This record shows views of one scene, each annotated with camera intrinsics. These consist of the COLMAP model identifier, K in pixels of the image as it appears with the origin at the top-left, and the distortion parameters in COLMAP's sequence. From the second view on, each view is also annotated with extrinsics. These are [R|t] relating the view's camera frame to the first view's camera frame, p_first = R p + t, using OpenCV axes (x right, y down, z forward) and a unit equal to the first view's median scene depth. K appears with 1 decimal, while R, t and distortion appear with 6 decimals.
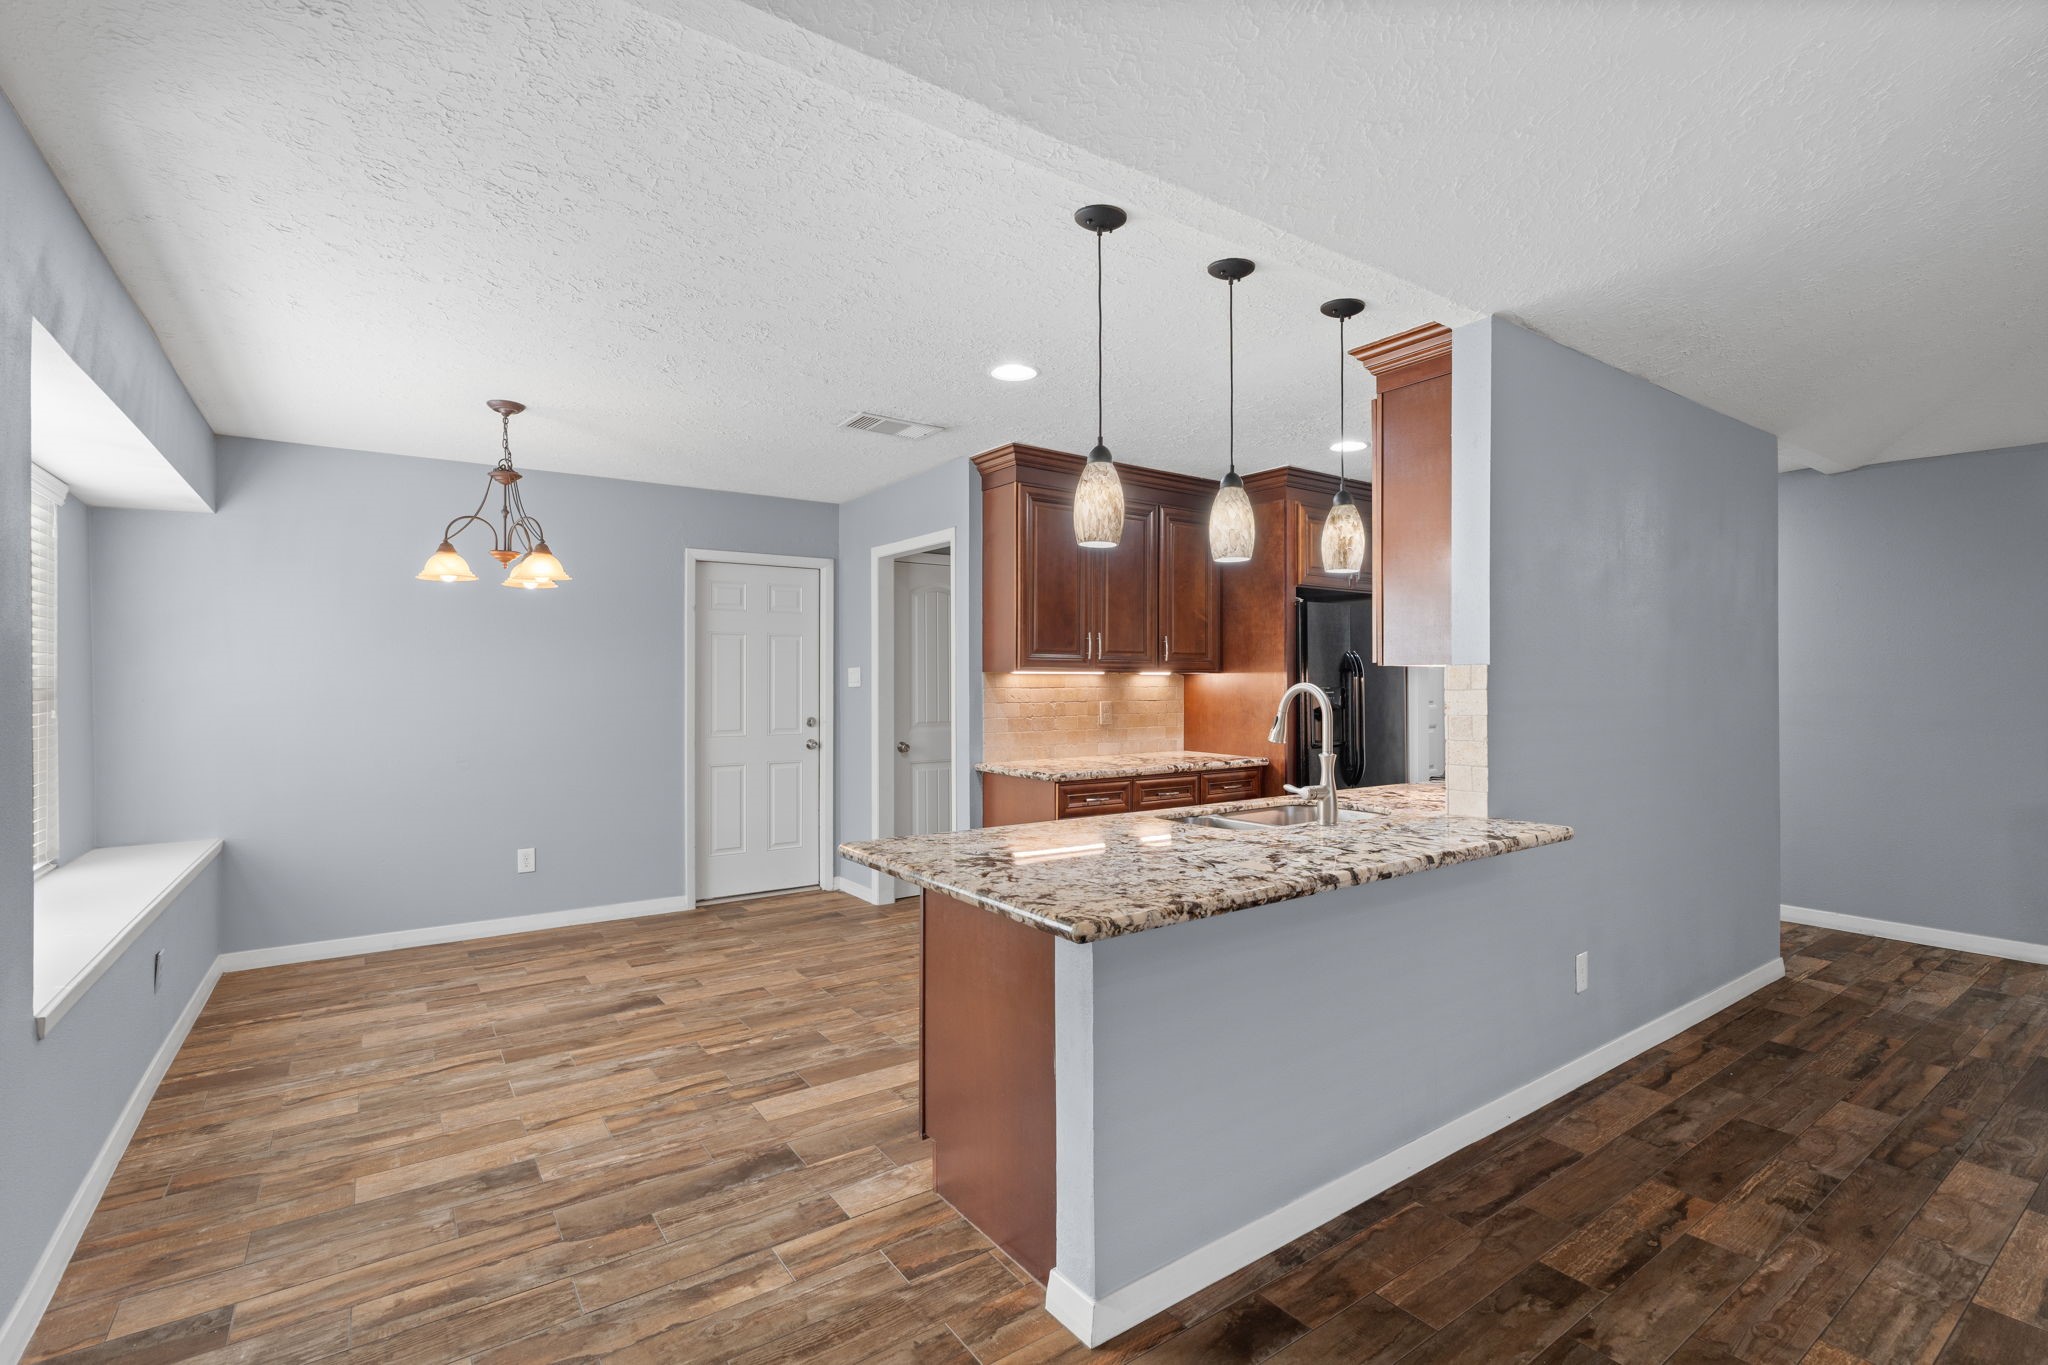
lens RADIAL K [[925.0, 0, 1028.8], [0, 925.0, 687.6], [0, 0, 1]] dist [-0.009225, 0.002420]
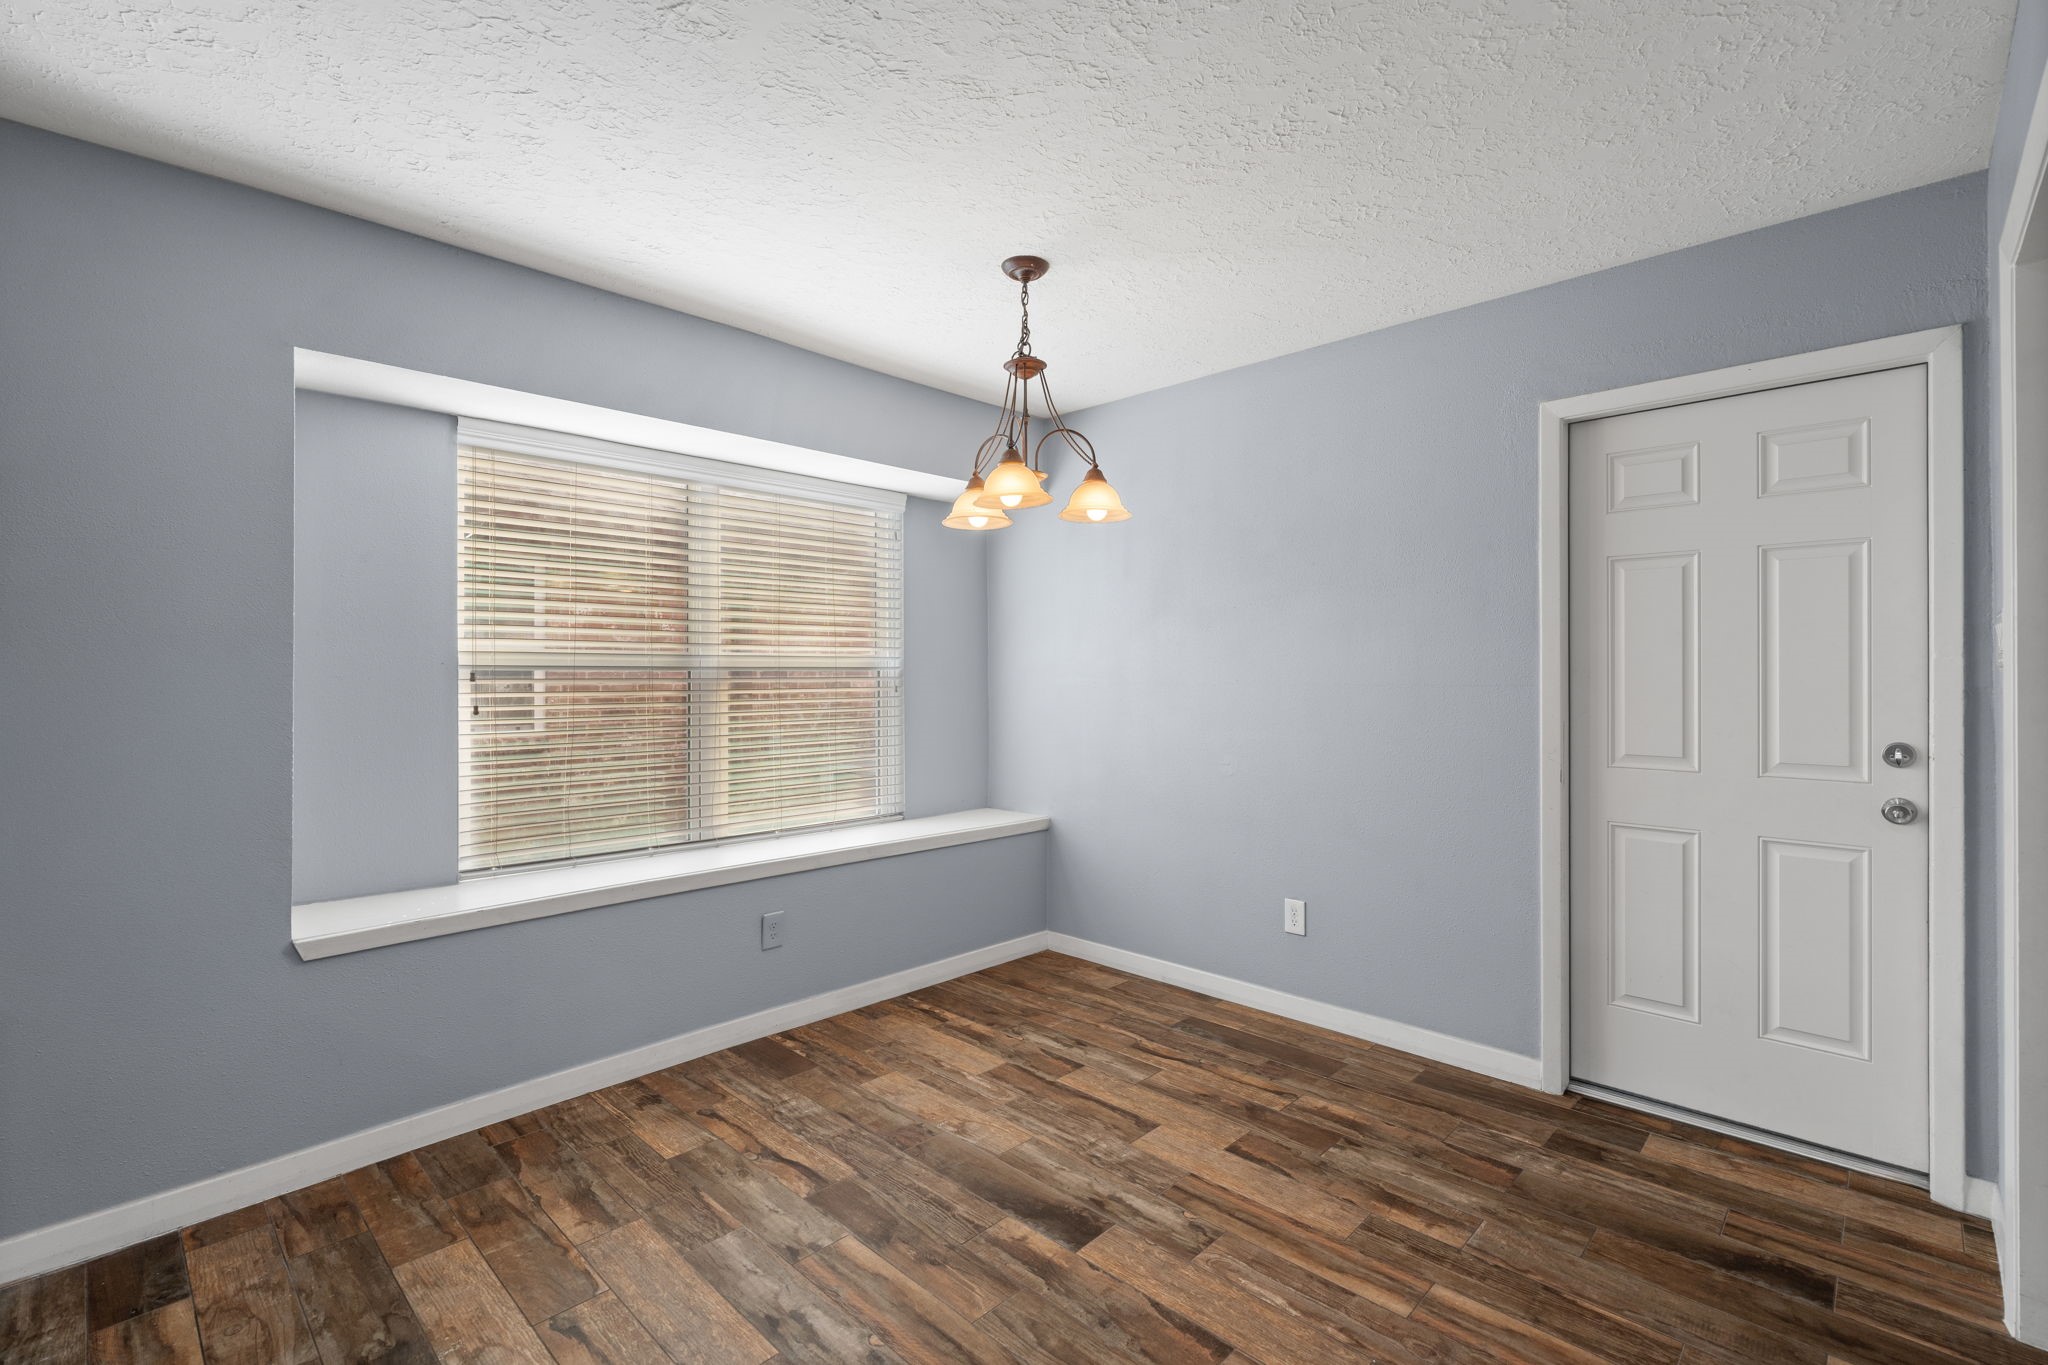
lens RADIAL K [[925.0, 0, 1025.7], [0, 925.0, 662.3], [0, 0, 1]] dist [-0.009225, 0.002420]
pose [[0.180575, -0.006079, -0.983542, 0.150759], [-0.002099, 0.999976, -0.006566, 0.001616], [0.983559, 0.003250, 0.180558, 0.981576]]
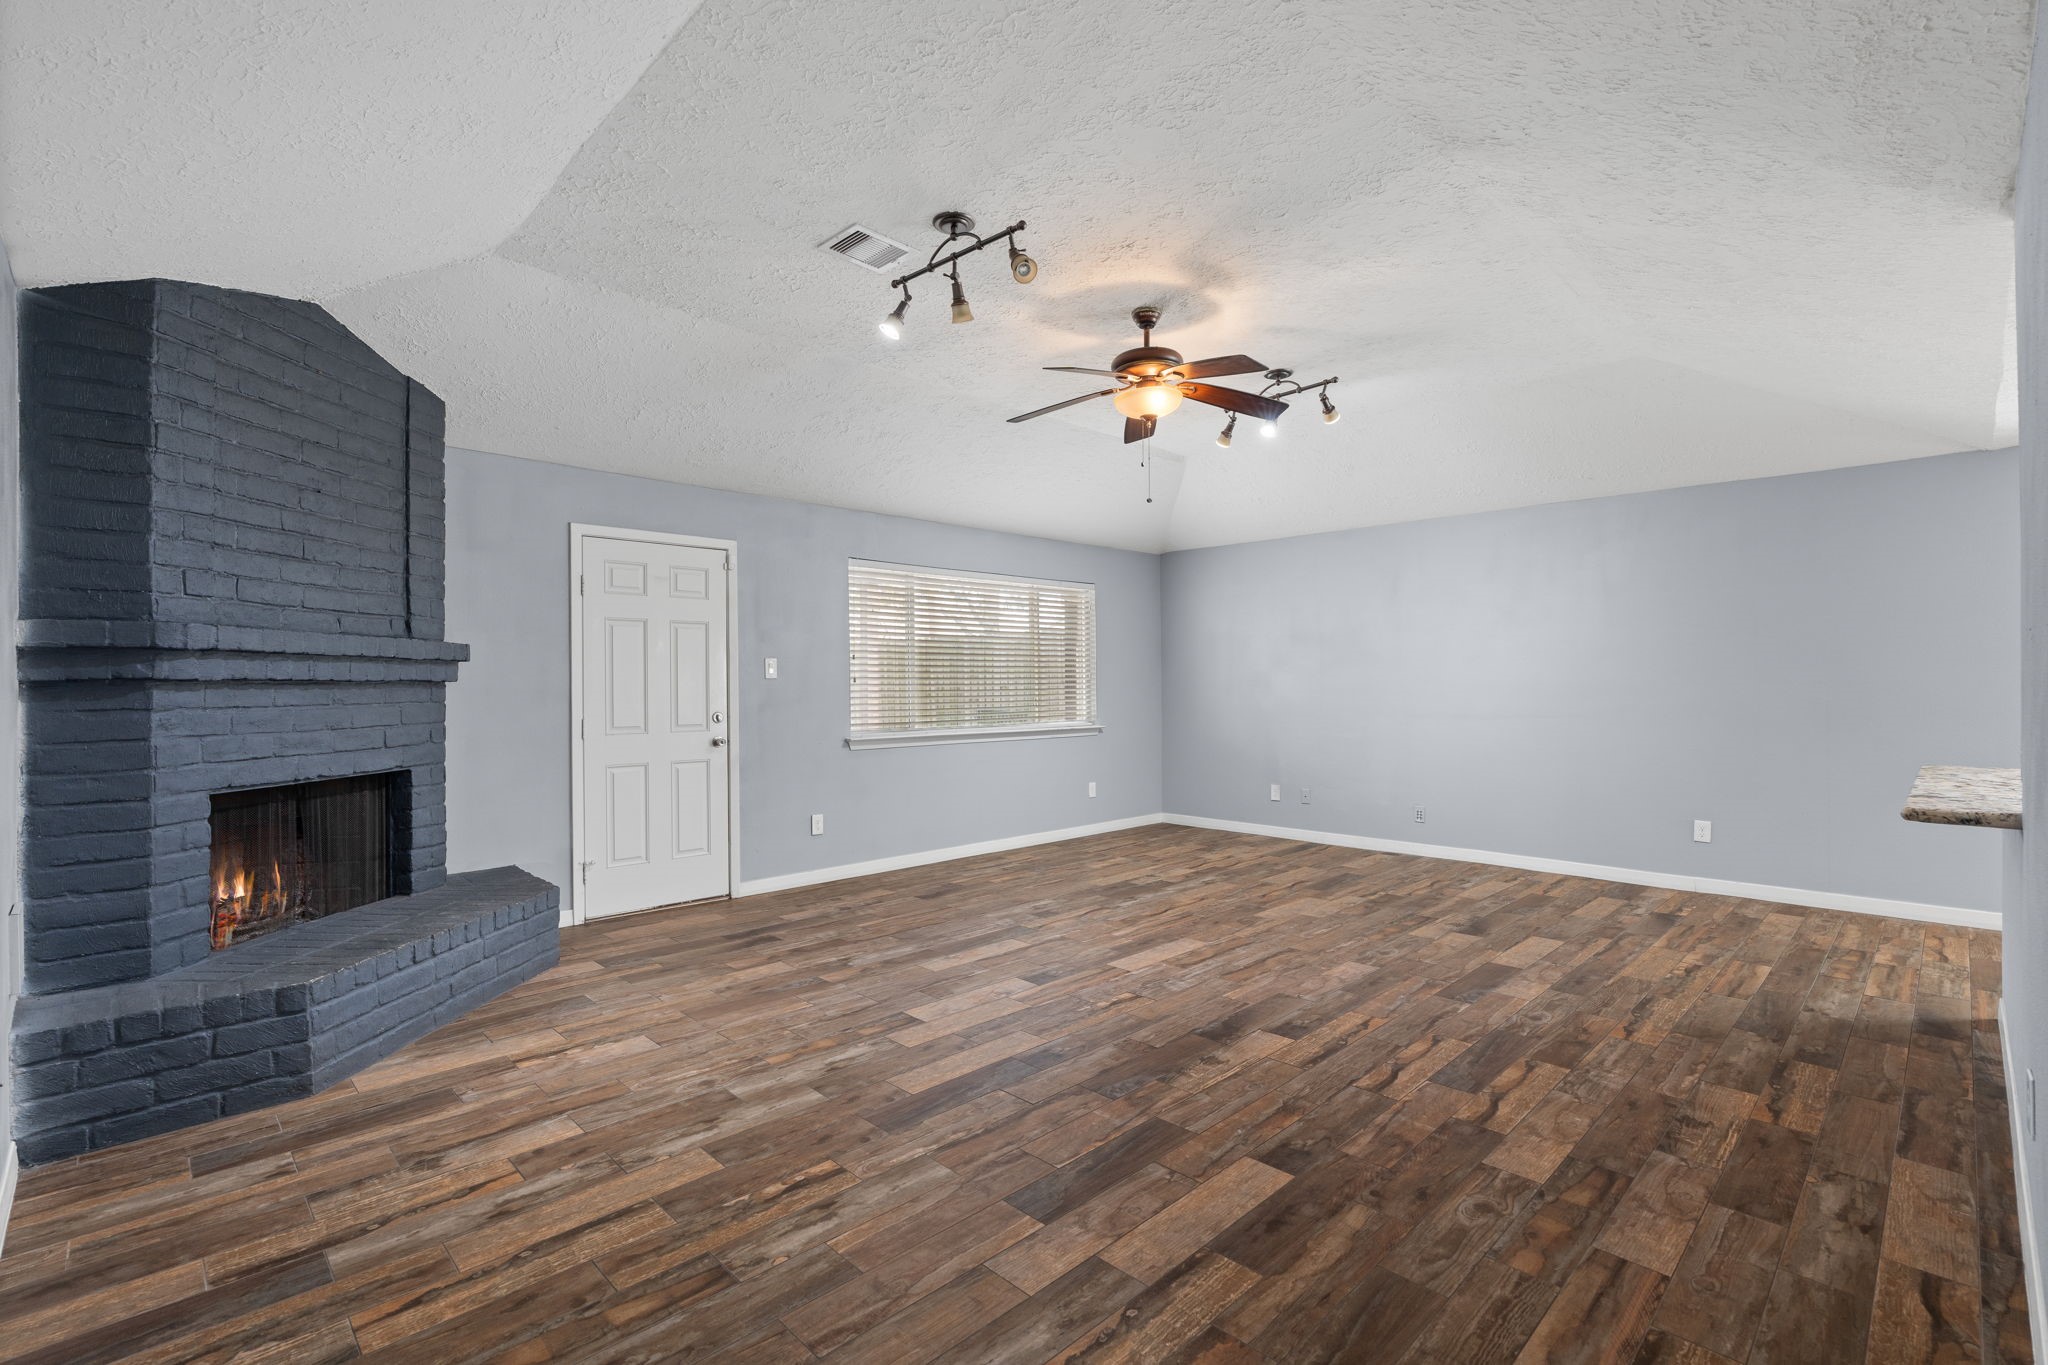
lens RADIAL K [[925.0, 0, 1032.3], [0, 925.0, 672.0], [0, 0, 1]] dist [-0.009225, 0.002420]
pose [[-0.986156, 0.003151, -0.165792, 1.265791], [0.004238, 0.999972, -0.006201, 0.010578], [0.165768, -0.006818, -0.986141, 1.383198]]
